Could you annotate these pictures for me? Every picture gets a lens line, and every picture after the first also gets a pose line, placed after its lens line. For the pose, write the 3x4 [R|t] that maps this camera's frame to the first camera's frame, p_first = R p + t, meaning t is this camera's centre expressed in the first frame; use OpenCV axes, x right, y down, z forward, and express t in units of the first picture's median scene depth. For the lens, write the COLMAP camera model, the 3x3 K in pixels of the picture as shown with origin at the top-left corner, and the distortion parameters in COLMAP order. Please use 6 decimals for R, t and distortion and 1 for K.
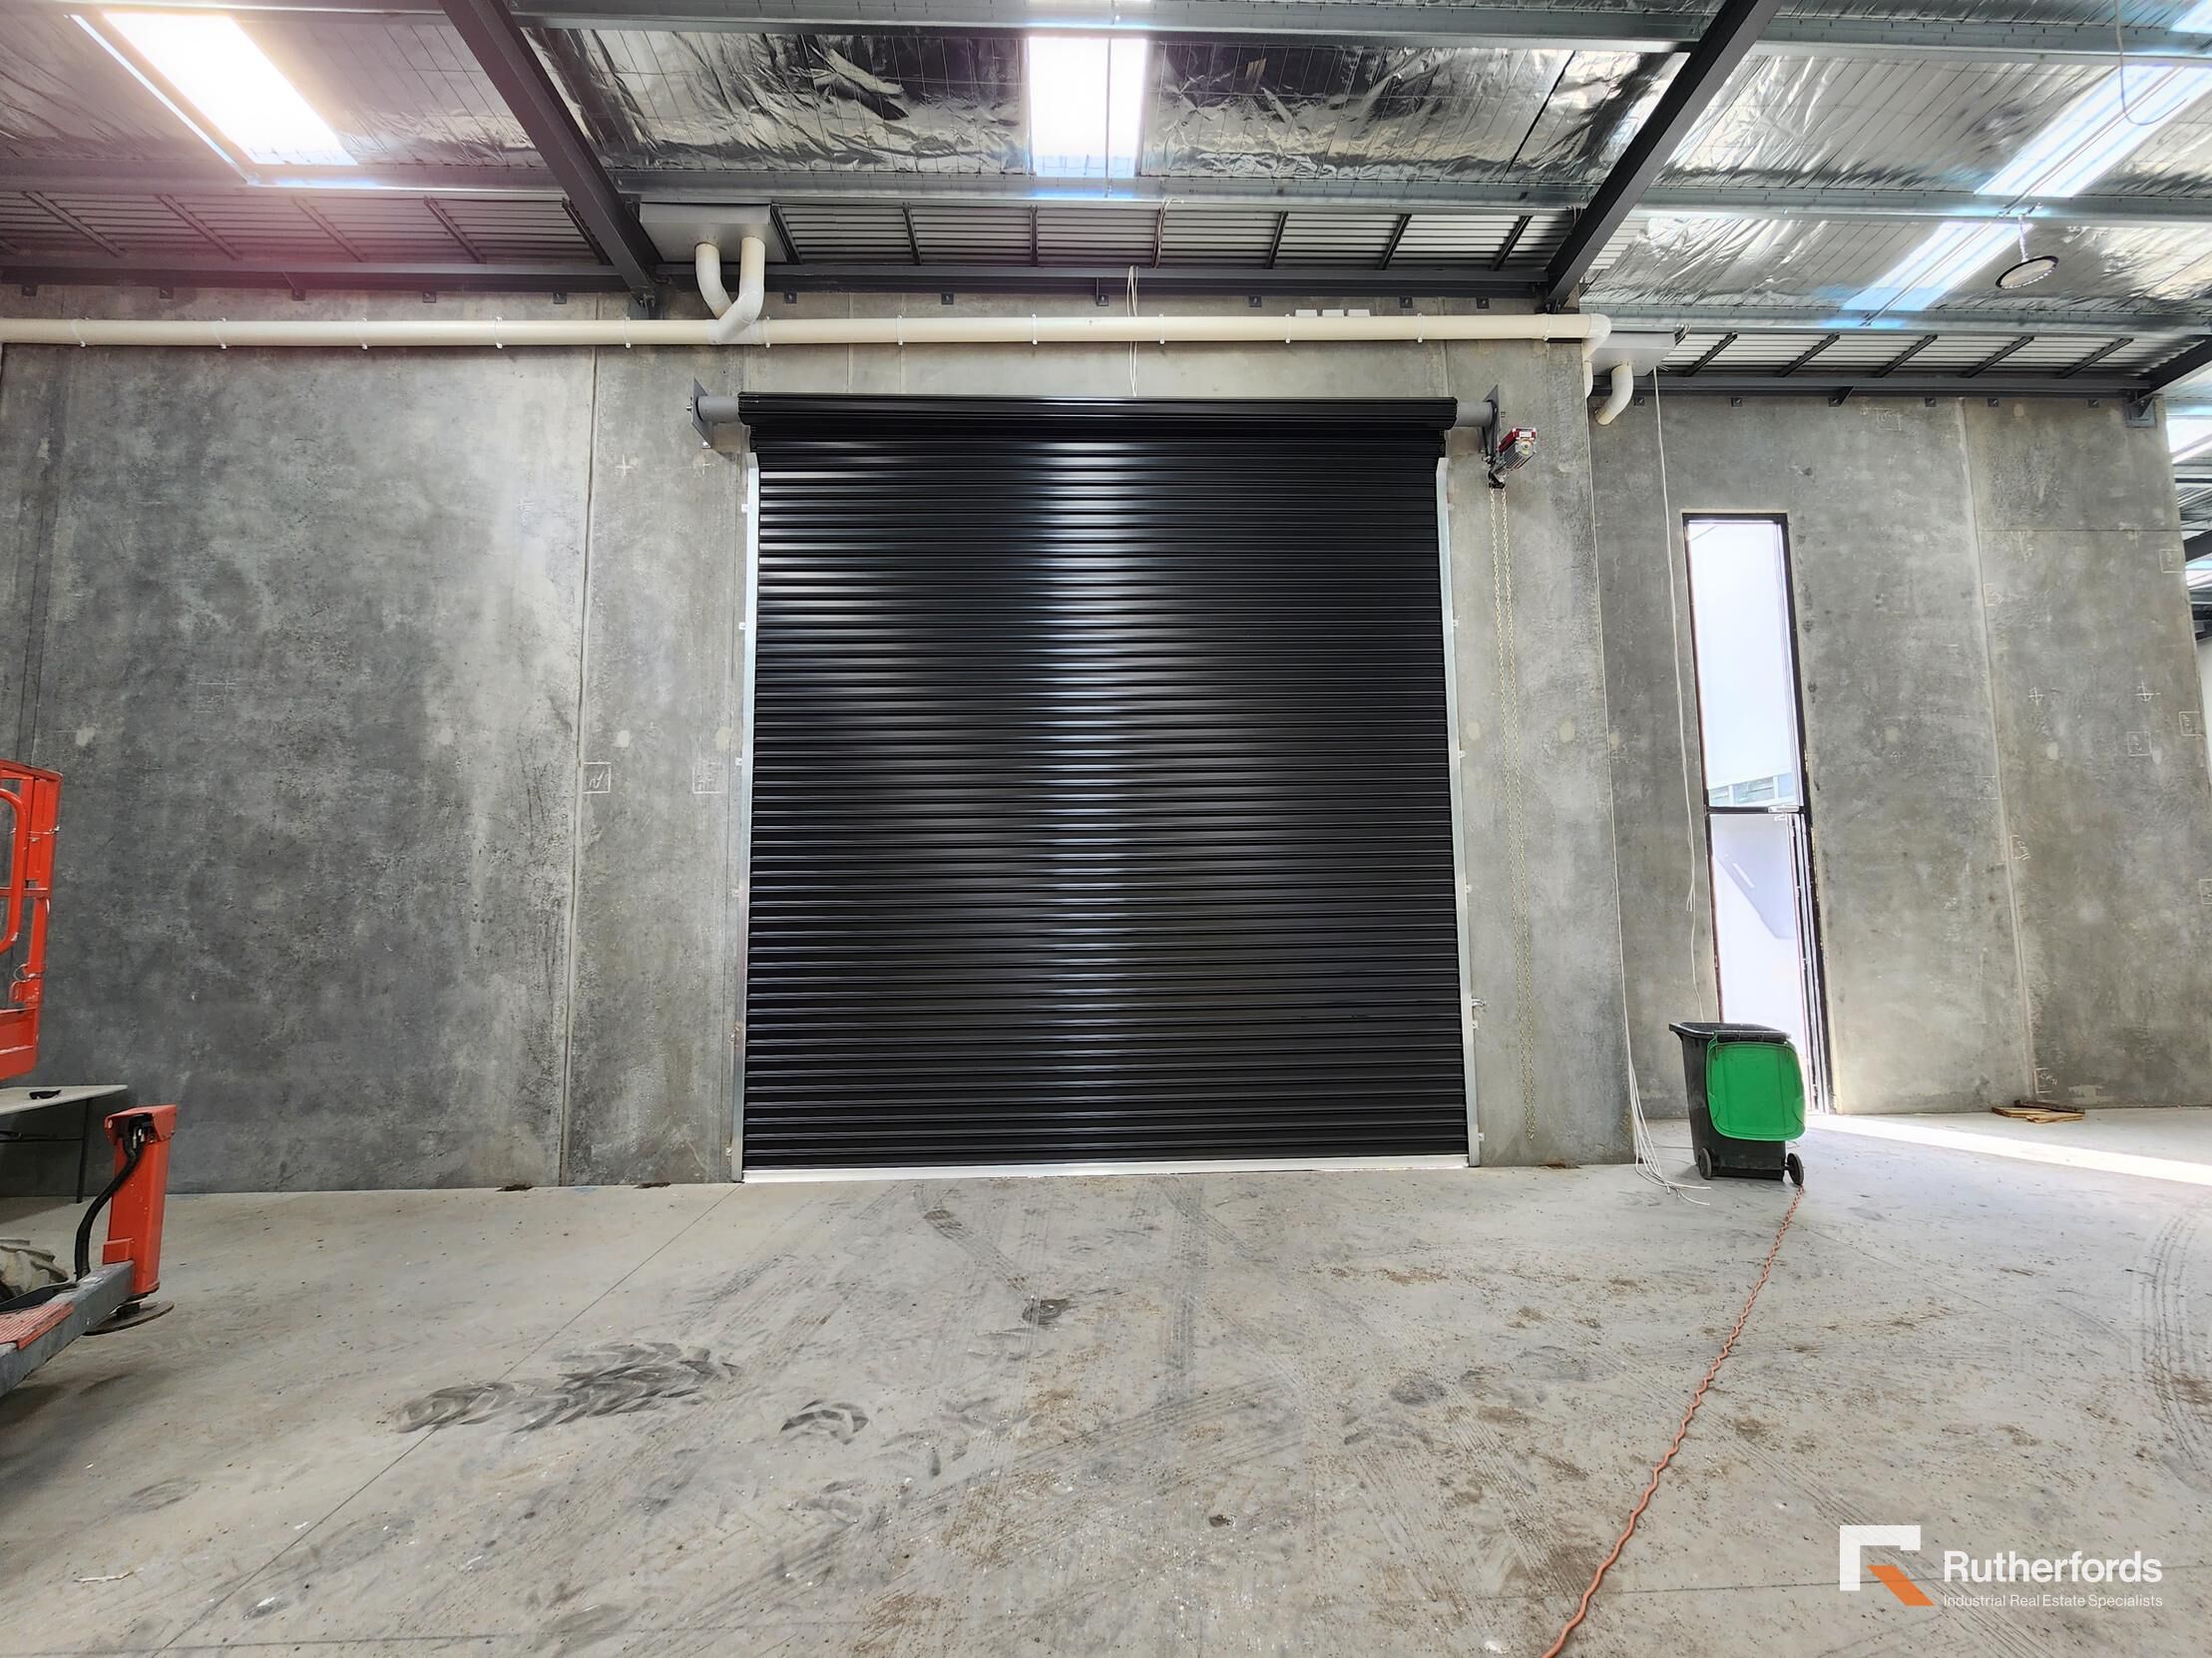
lens RADIAL K [[894.1, 0, 1100.7], [0, 894.1, 832.3], [0, 0, 1]] dist [0.001995, -0.001139]
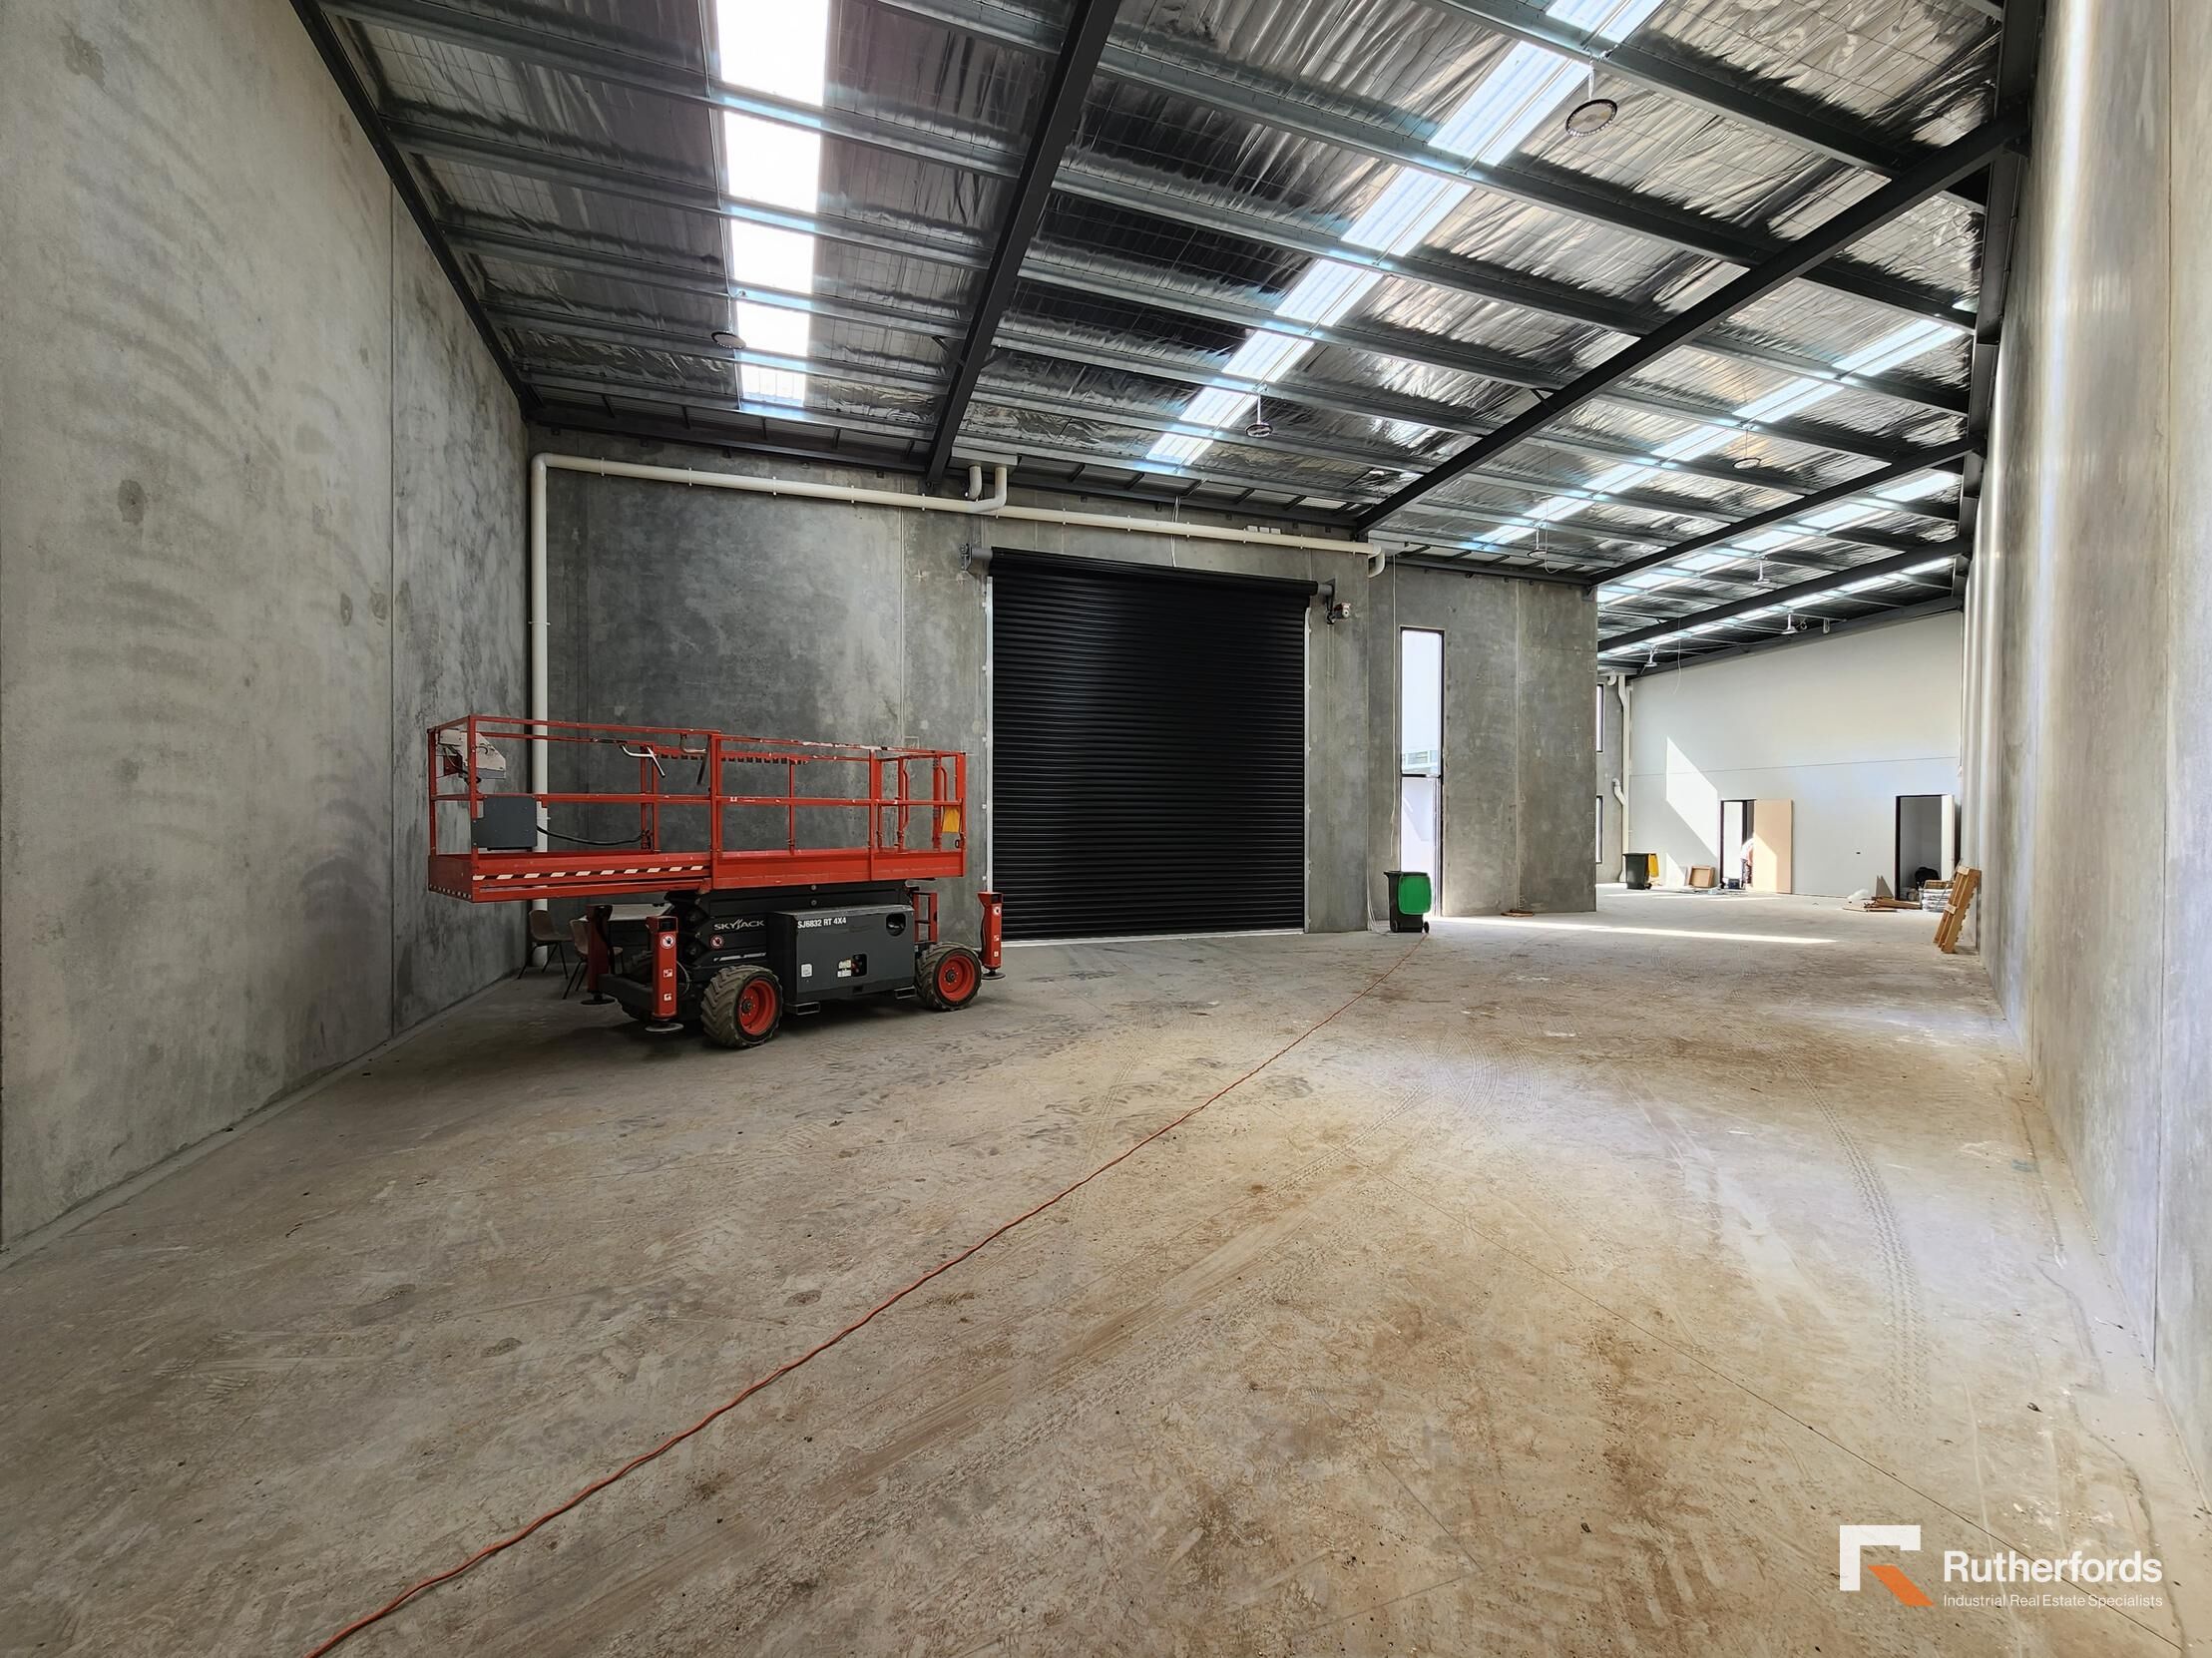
lens RADIAL K [[894.1, 0, 1104.5], [0, 894.1, 833.8], [0, 0, 1]] dist [0.001995, -0.001139]
pose [[0.953651, 0.010663, 0.300726, -0.734326], [-0.039551, 0.995144, 0.090139, -0.059904], [-0.298304, -0.097855, 0.949441, -0.949586]]
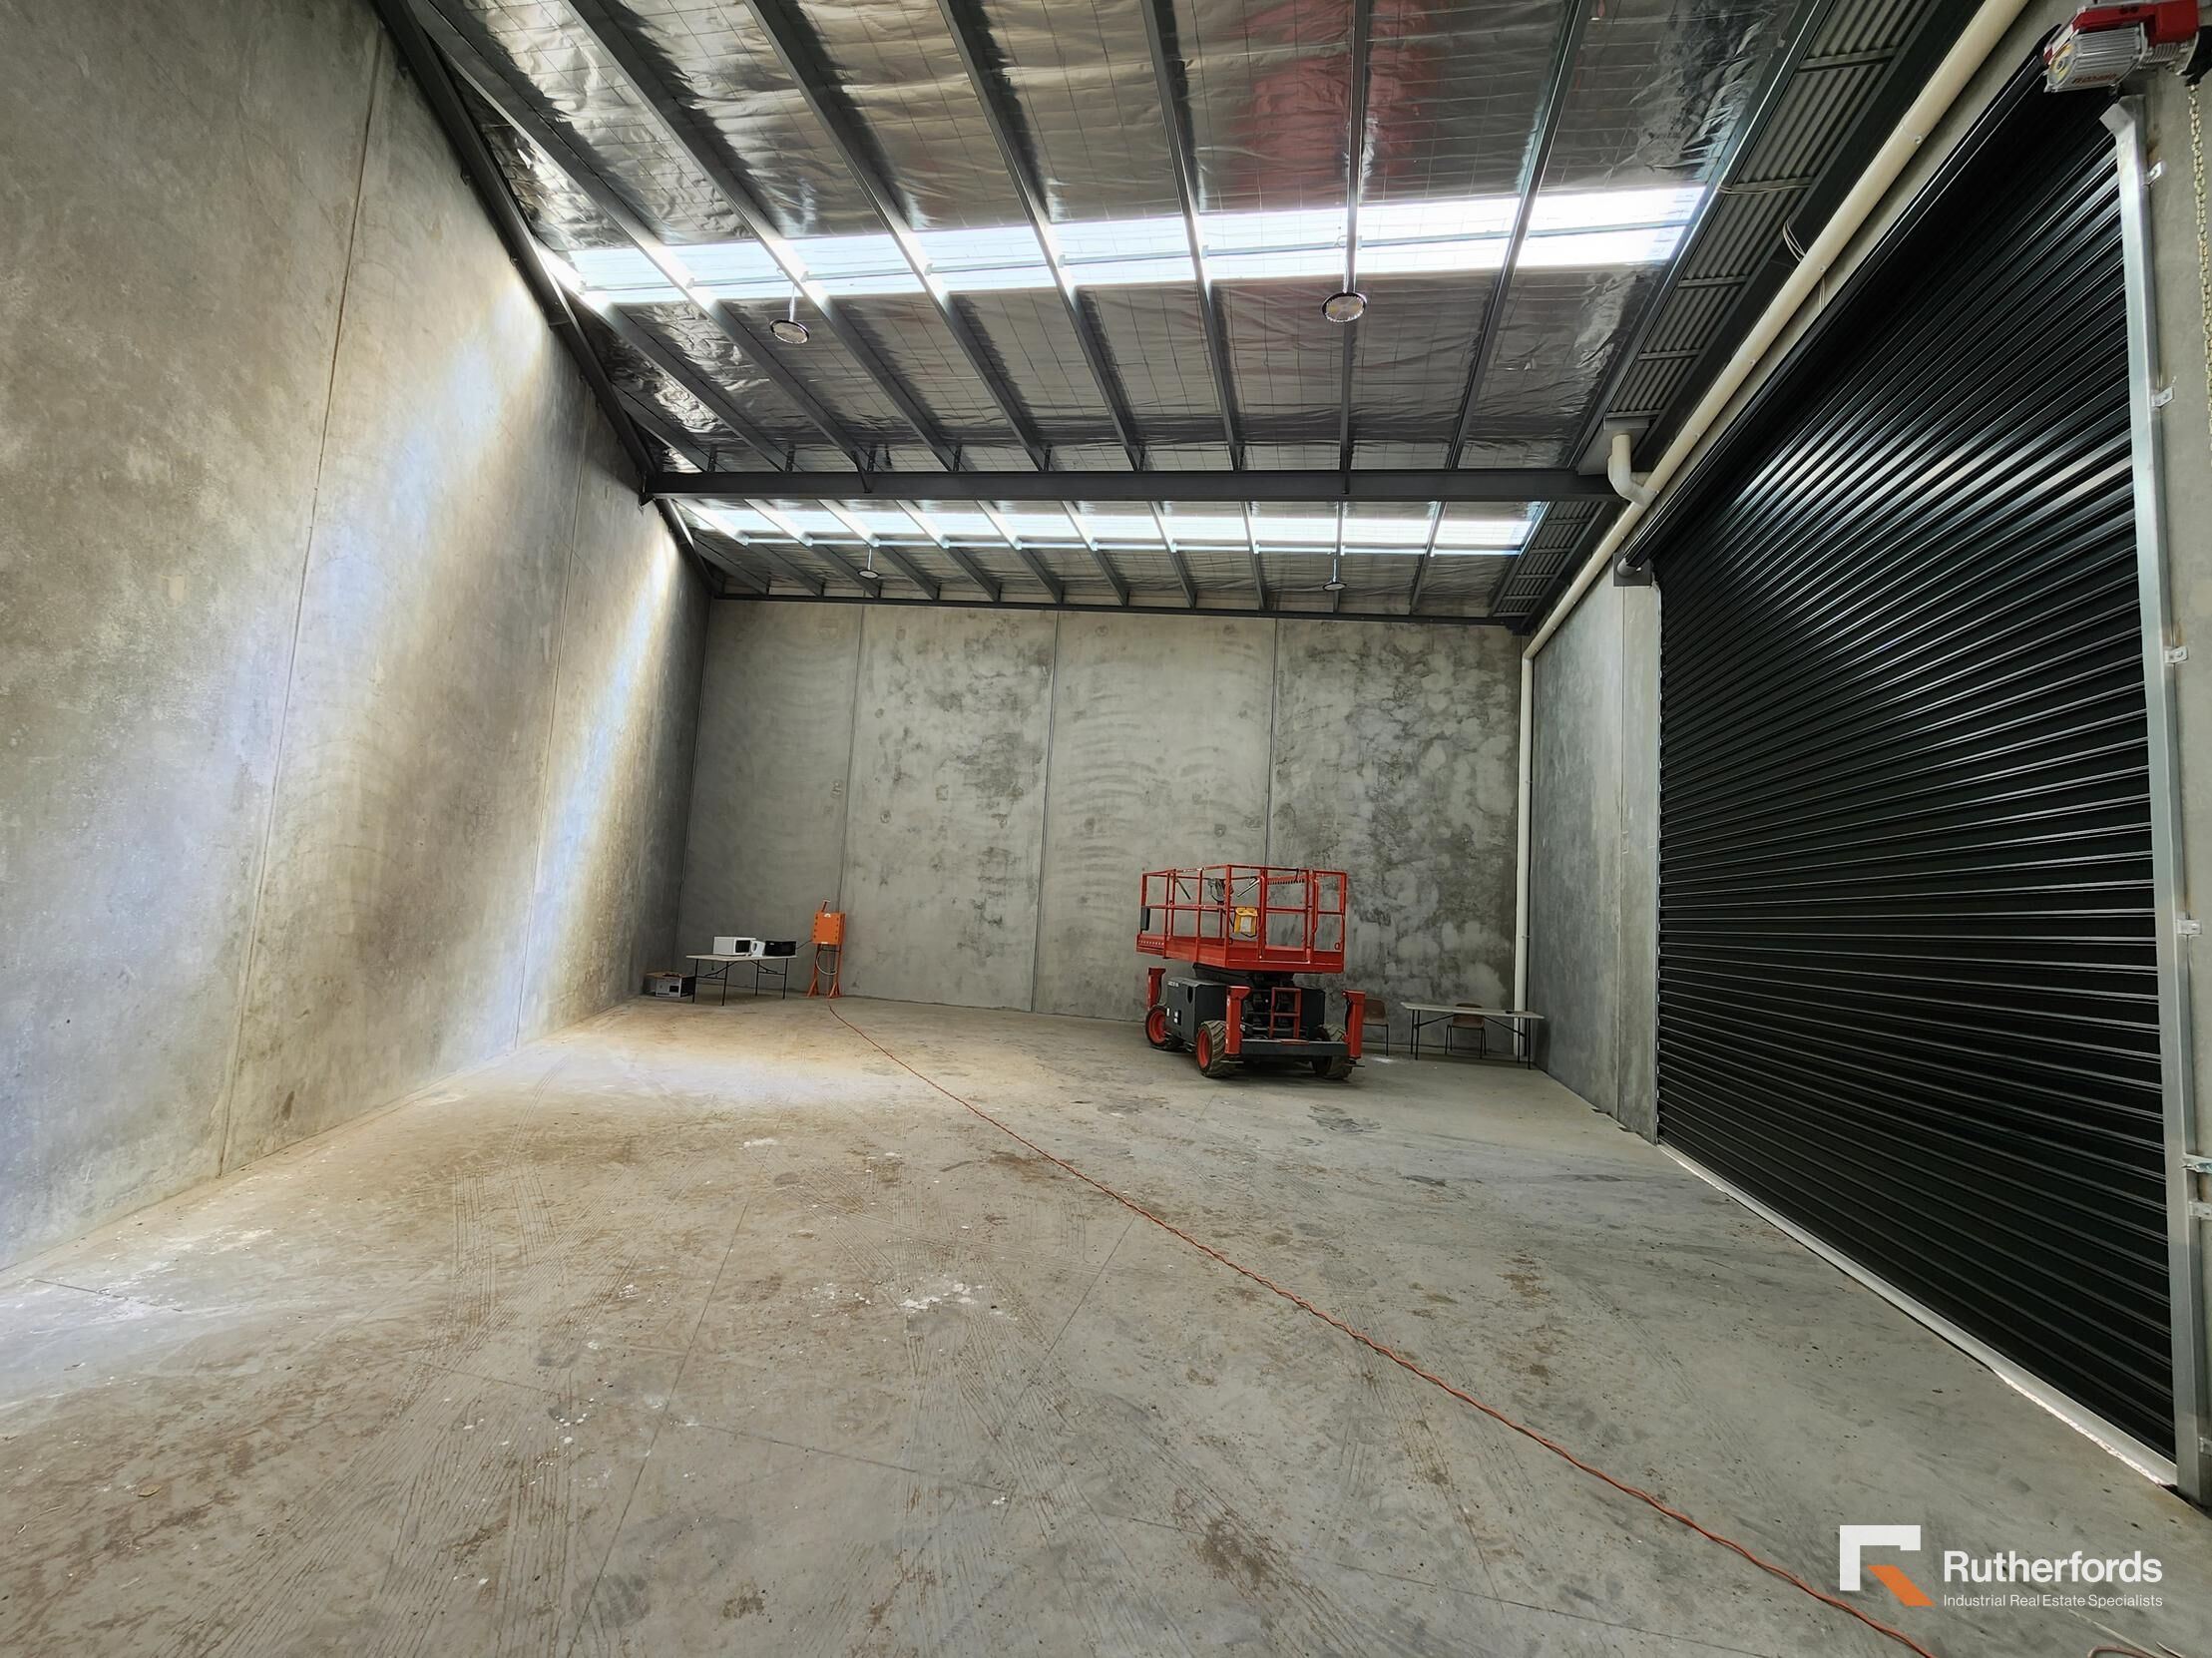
lens RADIAL K [[894.1, 0, 1100.2], [0, 894.1, 829.9], [0, 0, 1]] dist [0.001995, -0.001139]
pose [[-0.268110, -0.093339, -0.958856, 1.036407], [0.032448, 0.993856, -0.105819, 0.049292], [0.962842, -0.059484, -0.263434, 0.571695]]
